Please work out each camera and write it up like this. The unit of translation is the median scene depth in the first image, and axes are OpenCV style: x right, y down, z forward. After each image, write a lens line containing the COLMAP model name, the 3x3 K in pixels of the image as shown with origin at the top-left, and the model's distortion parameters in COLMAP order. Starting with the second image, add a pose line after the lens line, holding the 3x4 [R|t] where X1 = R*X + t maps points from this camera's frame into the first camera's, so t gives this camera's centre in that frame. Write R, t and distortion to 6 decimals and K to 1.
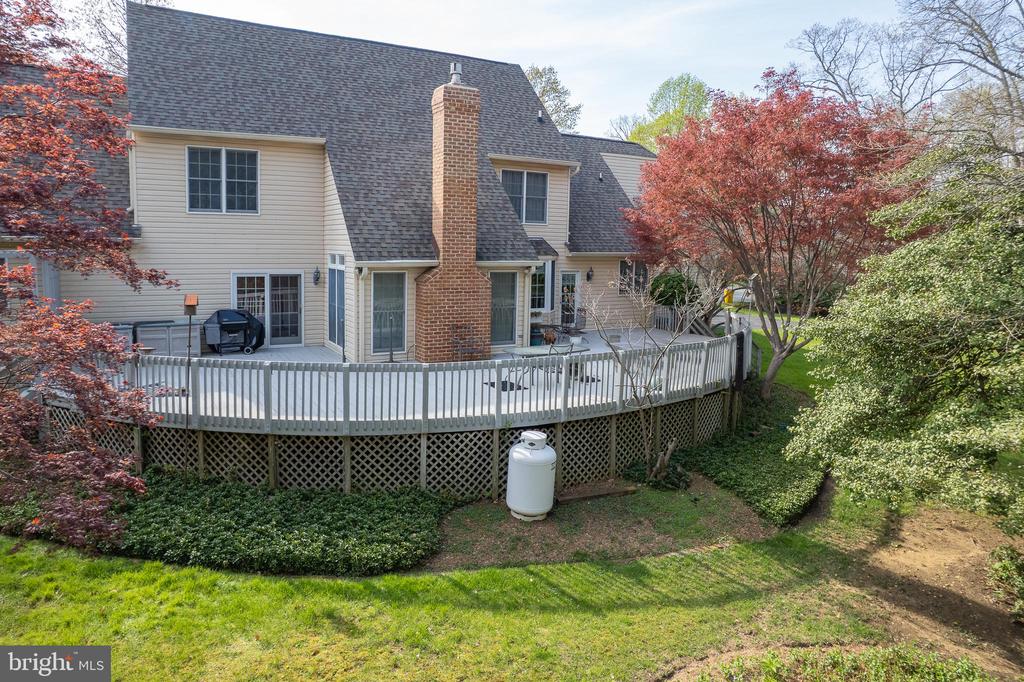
lens RADIAL K [[674.3, 0, 506.3], [0, 674.3, 303.6], [0, 0, 1]] dist [-0.069945, 0.000830]
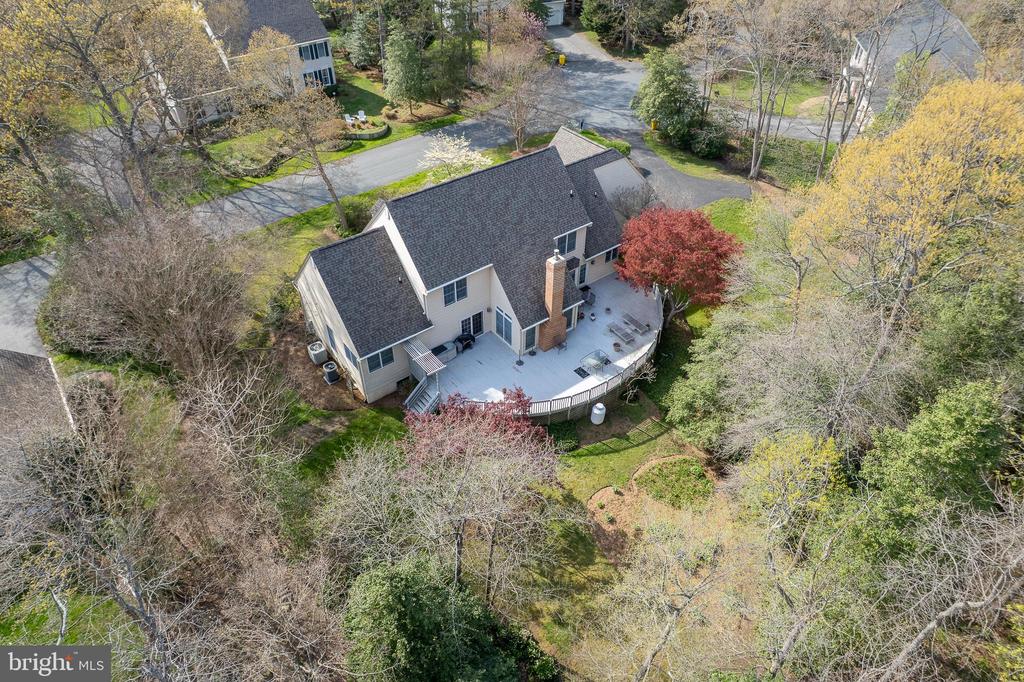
lens RADIAL K [[659.0, 0, 512.0], [0, 659.0, 341.0], [0, 0, 1]] dist [-0.088902, 0.074483]
pose [[0.988723, -0.111773, 0.099665, -0.717104], [0.032474, 0.809712, 0.585928, -2.108432], [-0.146191, -0.576084, 0.804211, -1.525434]]
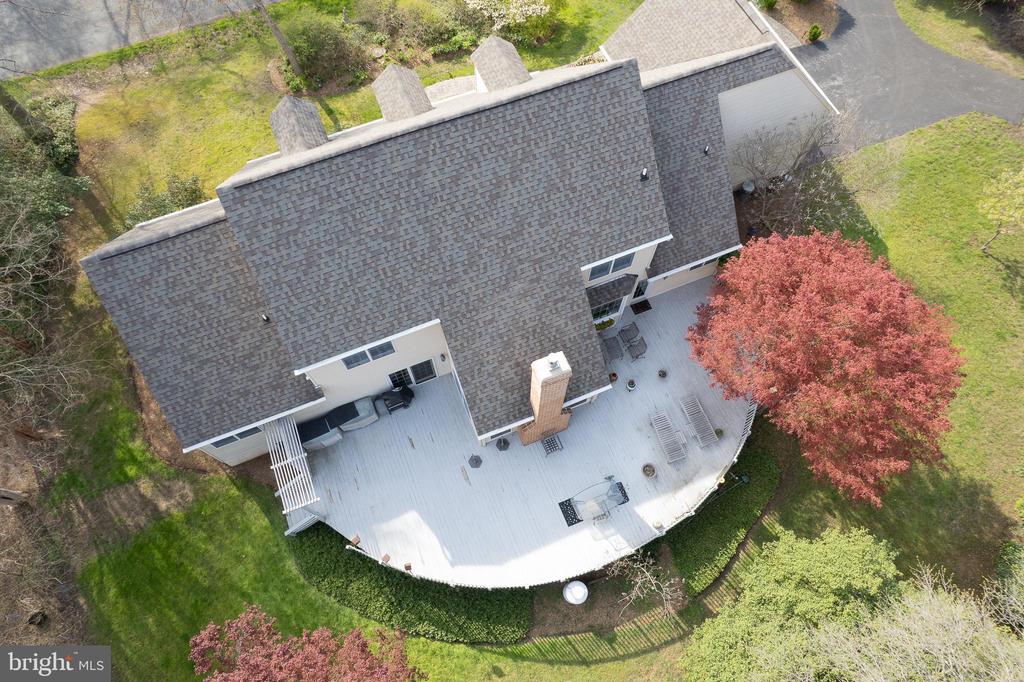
lens RADIAL K [[659.0, 0, 512.0], [0, 659.0, 341.0], [0, 0, 1]] dist [-0.088902, 0.074483]
pose [[0.993476, 0.094677, -0.063569, -0.106128], [0.009700, 0.485260, 0.874316, -1.930288], [0.113625, -0.869229, 0.481176, 0.662195]]
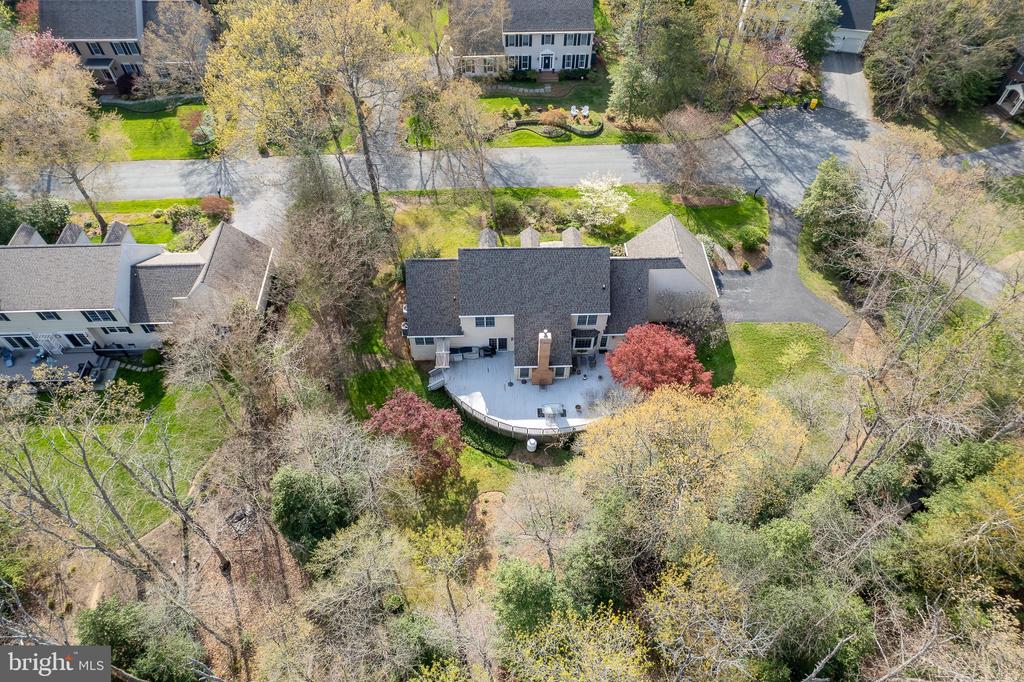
lens RADIAL K [[659.0, 0, 512.0], [0, 659.0, 341.0], [0, 0, 1]] dist [-0.088902, 0.074483]
pose [[0.890115, 0.349482, -0.292502, 1.067233], [-0.027981, 0.682521, 0.730330, -3.842689], [0.454877, -0.641893, 0.617301, -1.607713]]
